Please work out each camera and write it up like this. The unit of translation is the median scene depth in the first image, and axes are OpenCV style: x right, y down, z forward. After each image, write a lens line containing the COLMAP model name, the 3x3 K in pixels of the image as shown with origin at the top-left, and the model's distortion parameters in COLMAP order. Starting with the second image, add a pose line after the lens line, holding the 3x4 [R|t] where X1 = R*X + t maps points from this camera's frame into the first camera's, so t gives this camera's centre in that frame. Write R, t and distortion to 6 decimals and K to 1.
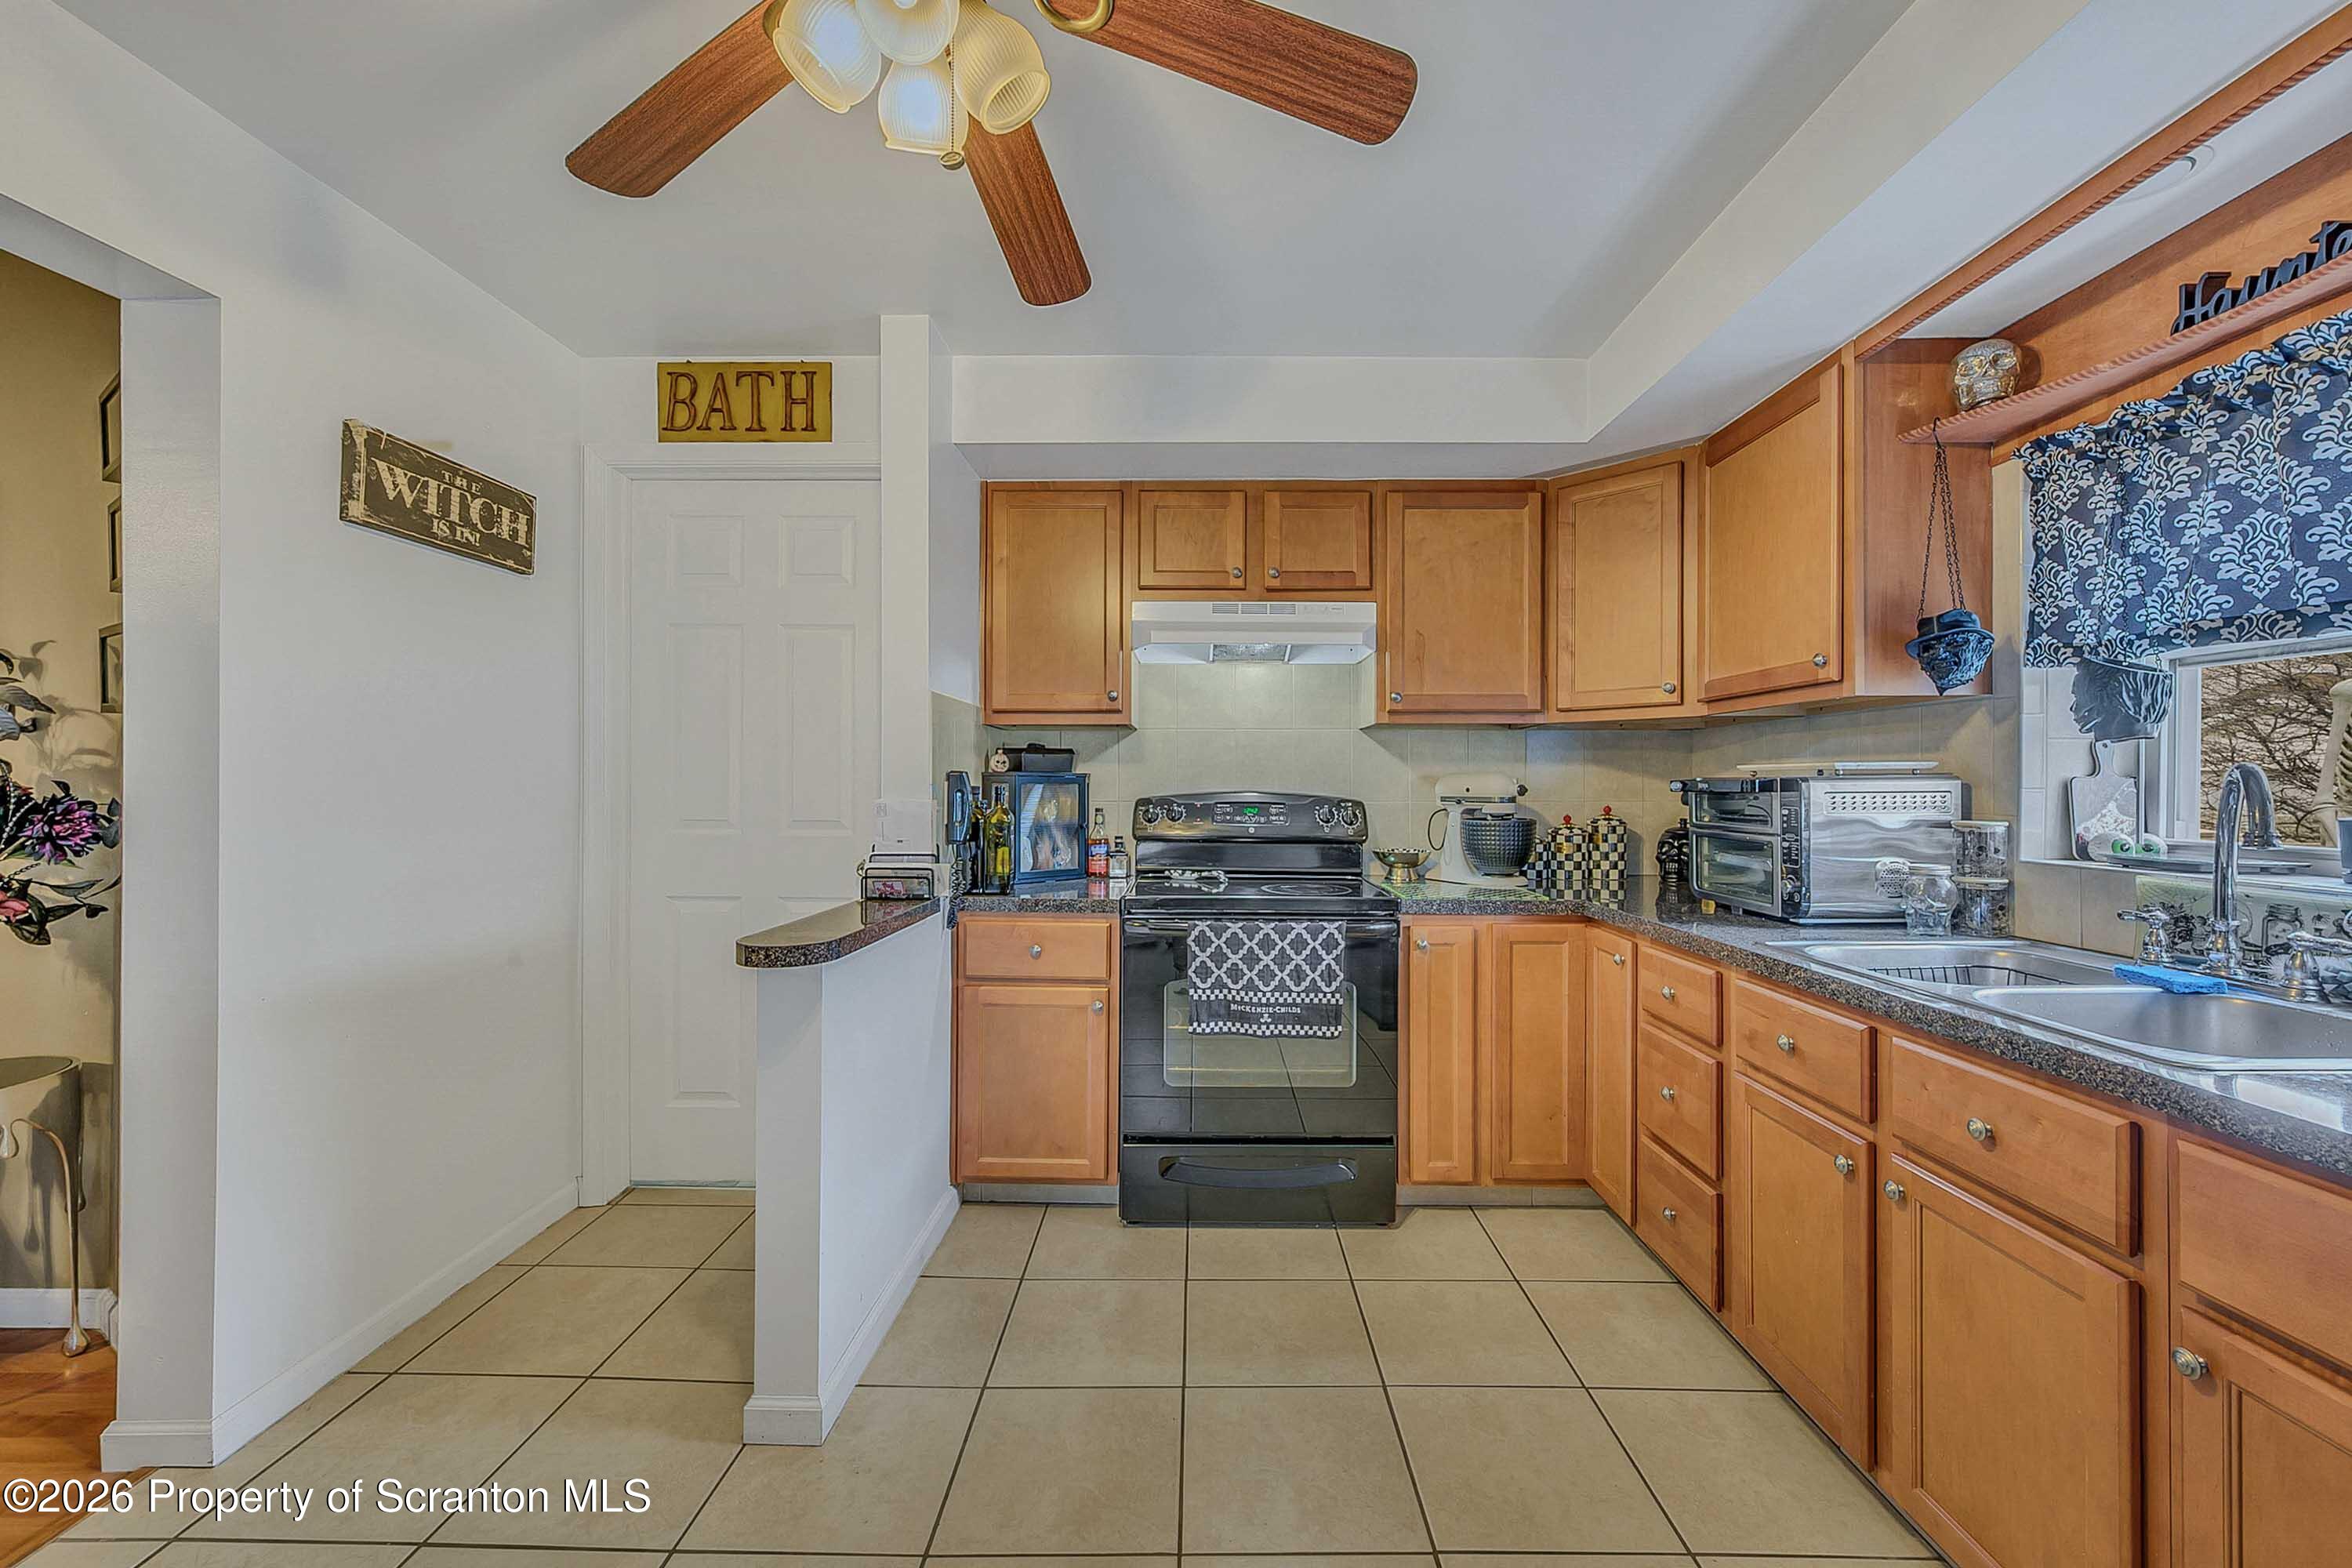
lens RADIAL K [[934.2, 0, 1185.5], [0, 934.2, 778.9], [0, 0, 1]] dist [0.010798, 0.000203]
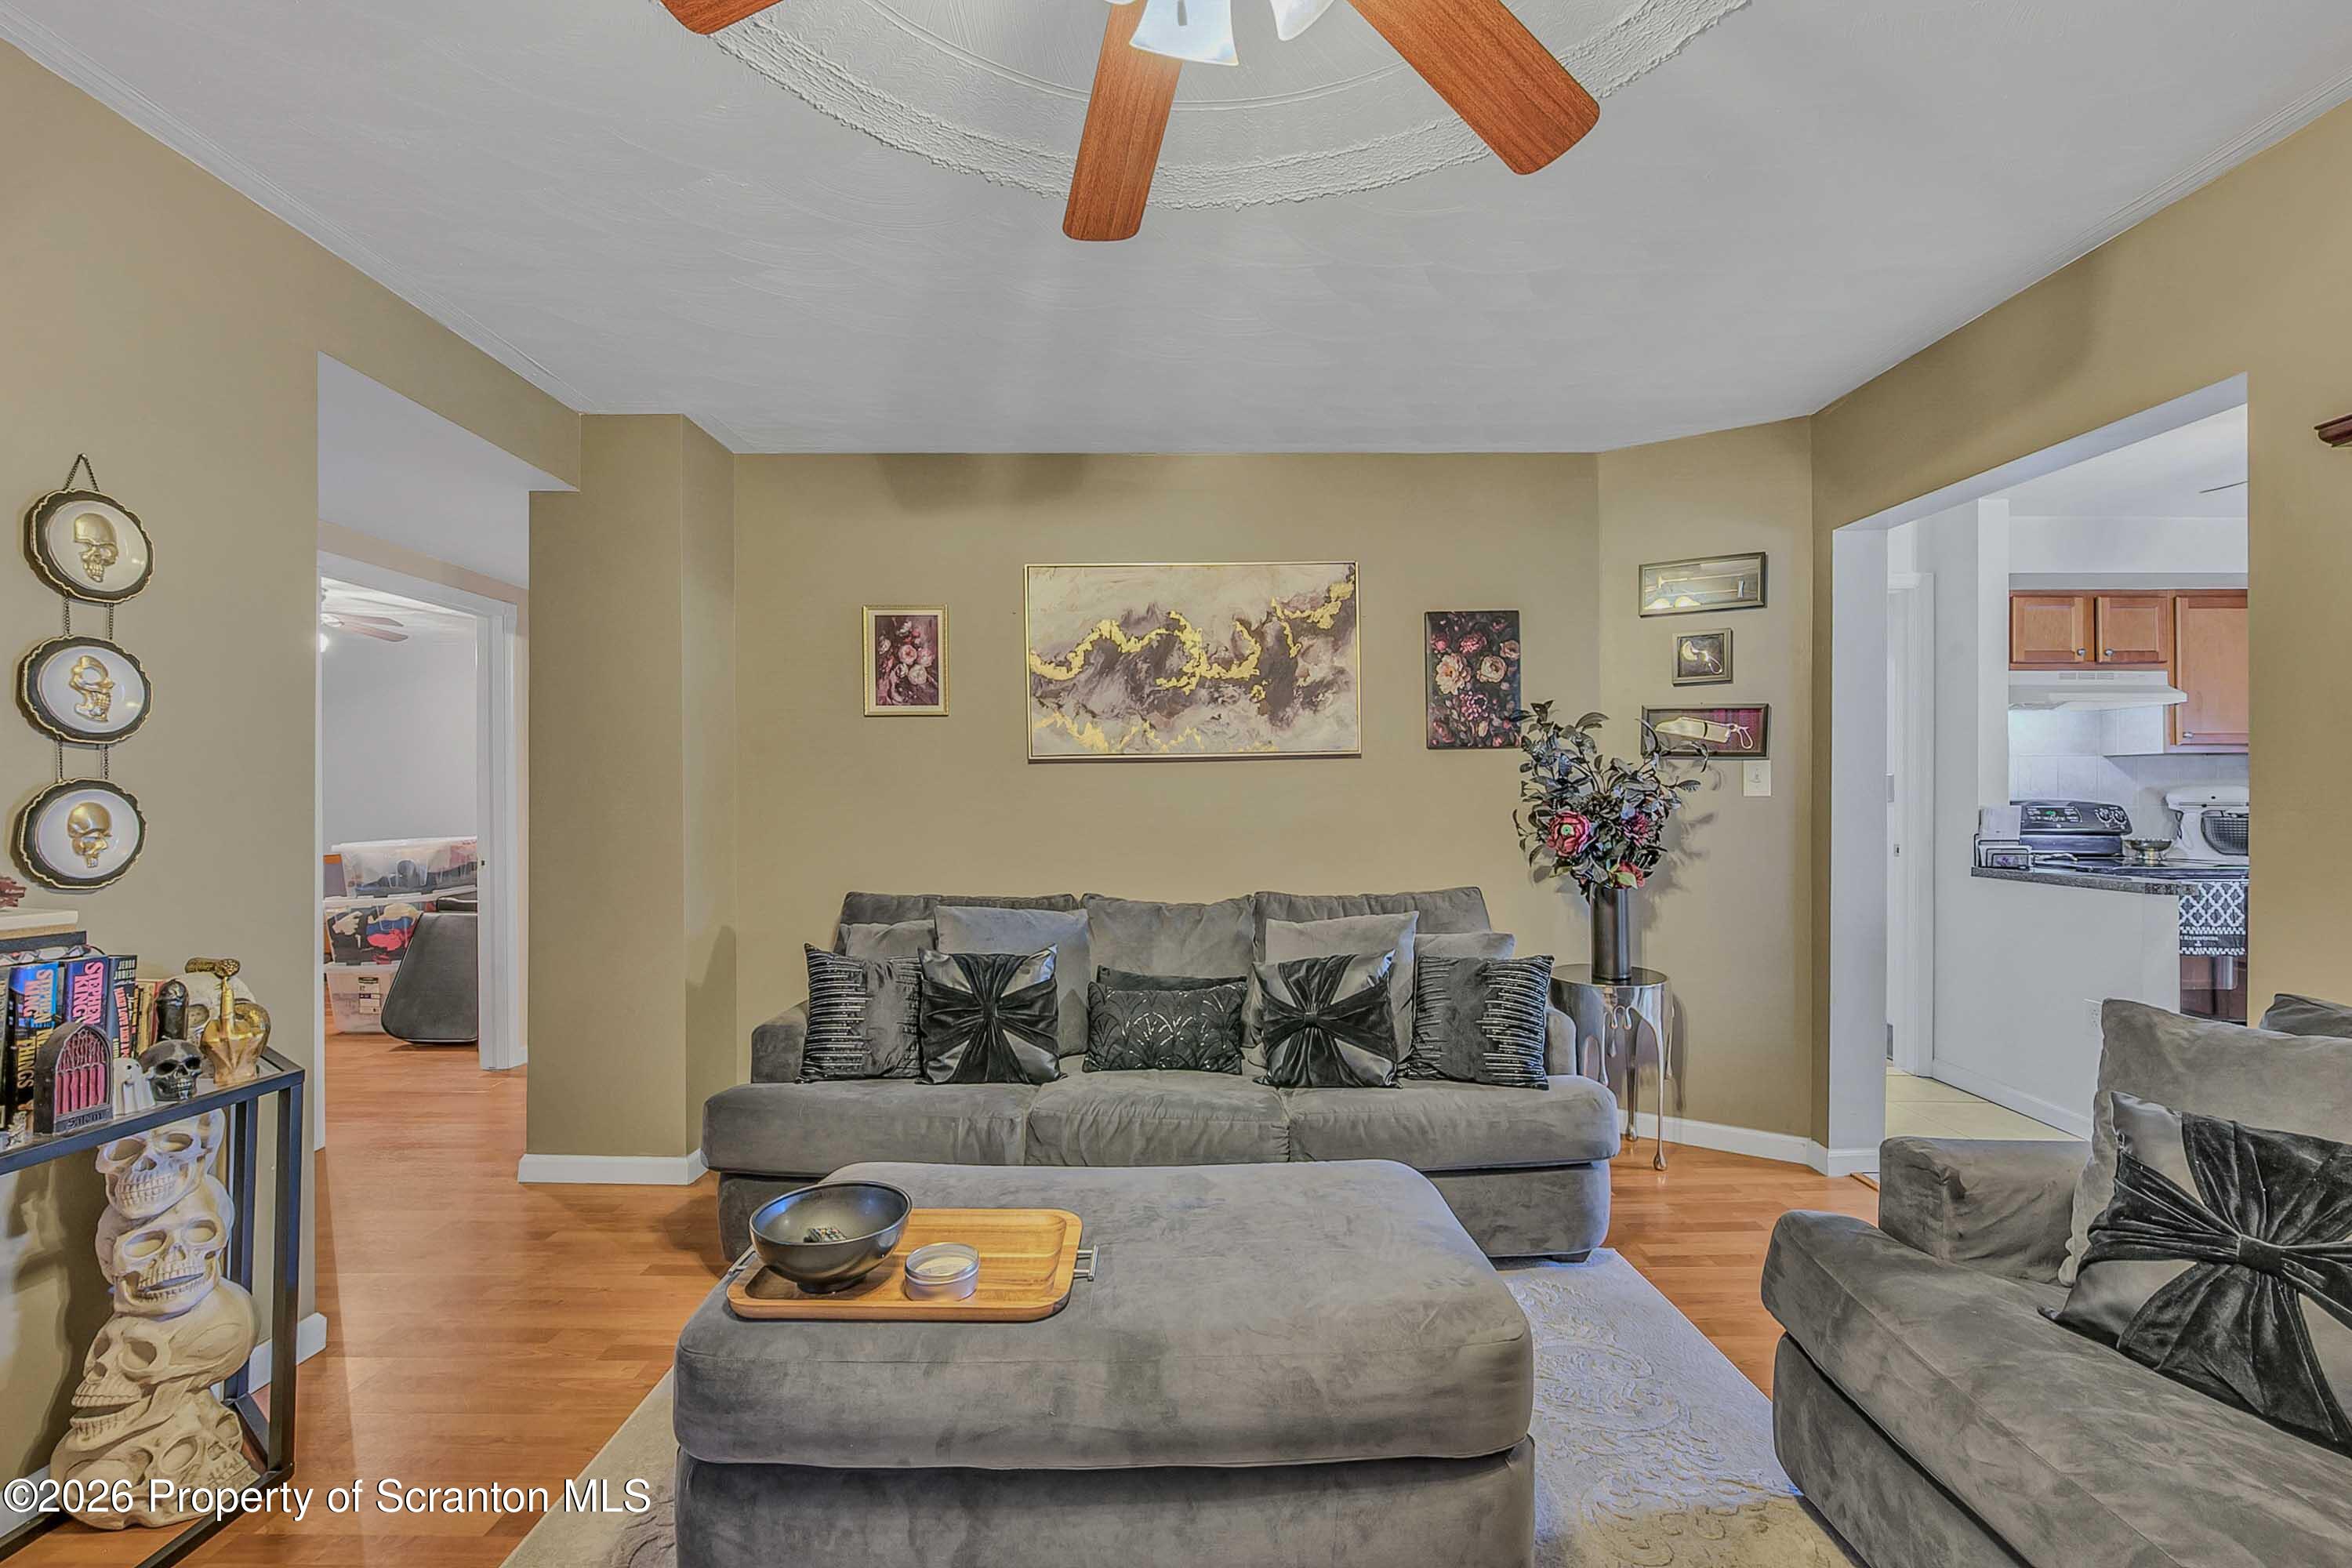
lens RADIAL K [[944.2, 0, 1171.7], [0, 944.2, 798.1], [0, 0, 1]] dist [-0.000454, 0.000737]
pose [[0.999293, -0.005371, 0.037201, -1.685334], [0.005044, 0.999948, 0.008893, -0.010504], [-0.037247, -0.008699, 0.999268, -0.513725]]
